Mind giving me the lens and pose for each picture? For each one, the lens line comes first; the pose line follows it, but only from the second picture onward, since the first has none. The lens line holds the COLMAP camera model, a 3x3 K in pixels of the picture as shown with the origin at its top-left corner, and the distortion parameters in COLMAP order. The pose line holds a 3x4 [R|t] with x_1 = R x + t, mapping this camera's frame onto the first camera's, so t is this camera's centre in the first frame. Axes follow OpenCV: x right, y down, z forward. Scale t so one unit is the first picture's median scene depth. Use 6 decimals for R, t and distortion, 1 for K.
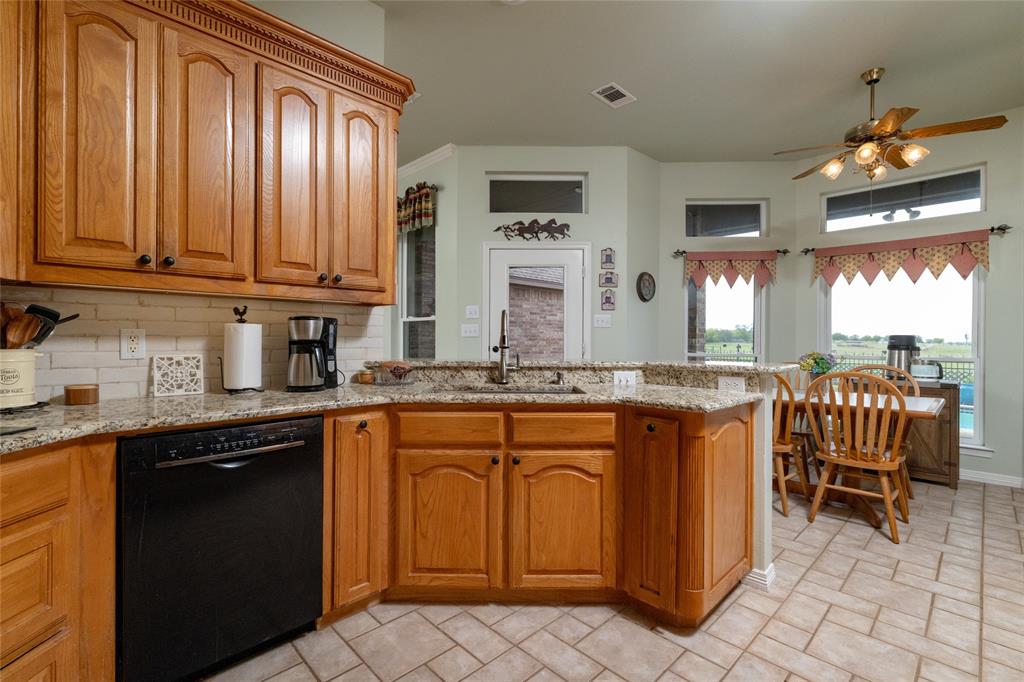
lens RADIAL K [[459.8, 0, 513.4], [0, 459.8, 339.9], [0, 0, 1]] dist [-0.001273, -0.000162]
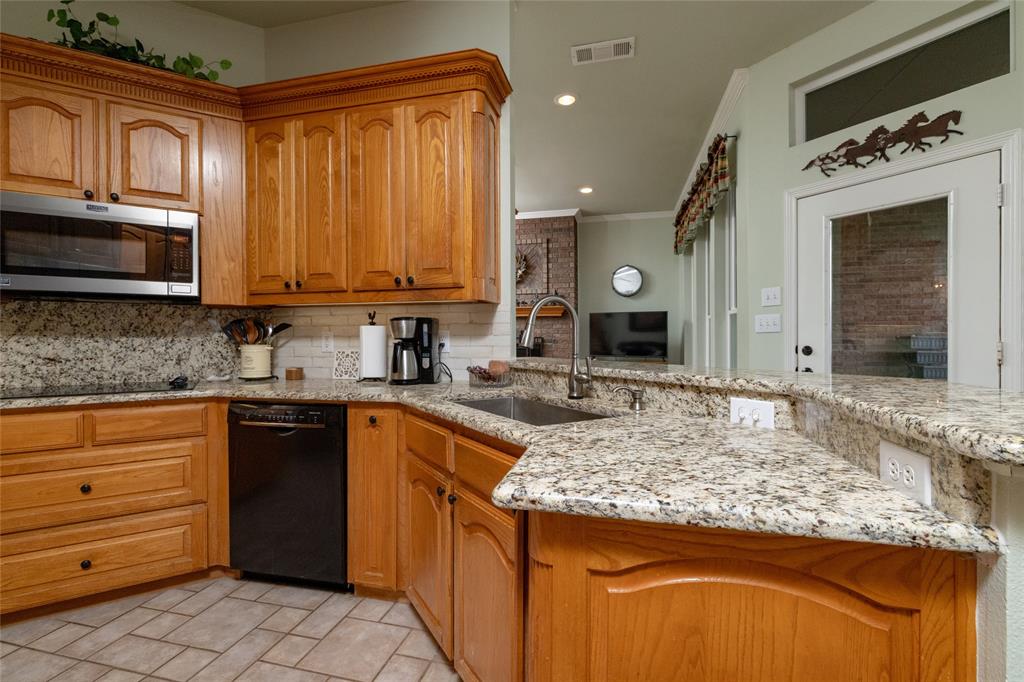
lens RADIAL K [[459.8, 0, 508.7], [0, 459.8, 340.8], [0, 0, 1]] dist [-0.001273, -0.000162]
pose [[0.516115, -0.001251, -0.856519, 0.524741], [0.005518, 0.999983, 0.001864, 0.004345], [0.856502, -0.005688, 0.516113, 0.529673]]
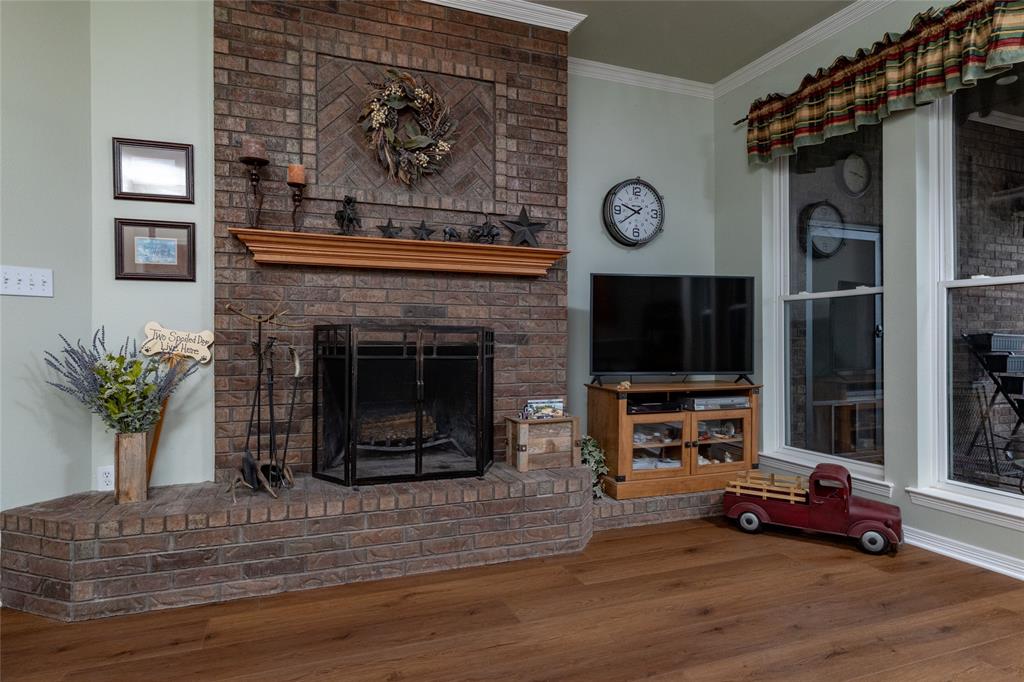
lens RADIAL K [[578.9, 0, 508.1], [0, 578.9, 343.5], [0, 0, 1]] dist [-0.001486, 0.001257]
pose [[0.912359, -0.005790, -0.409351, -1.139930], [0.004586, 0.999982, -0.003923, 0.028184], [0.409366, 0.001702, 0.912369, 0.925557]]
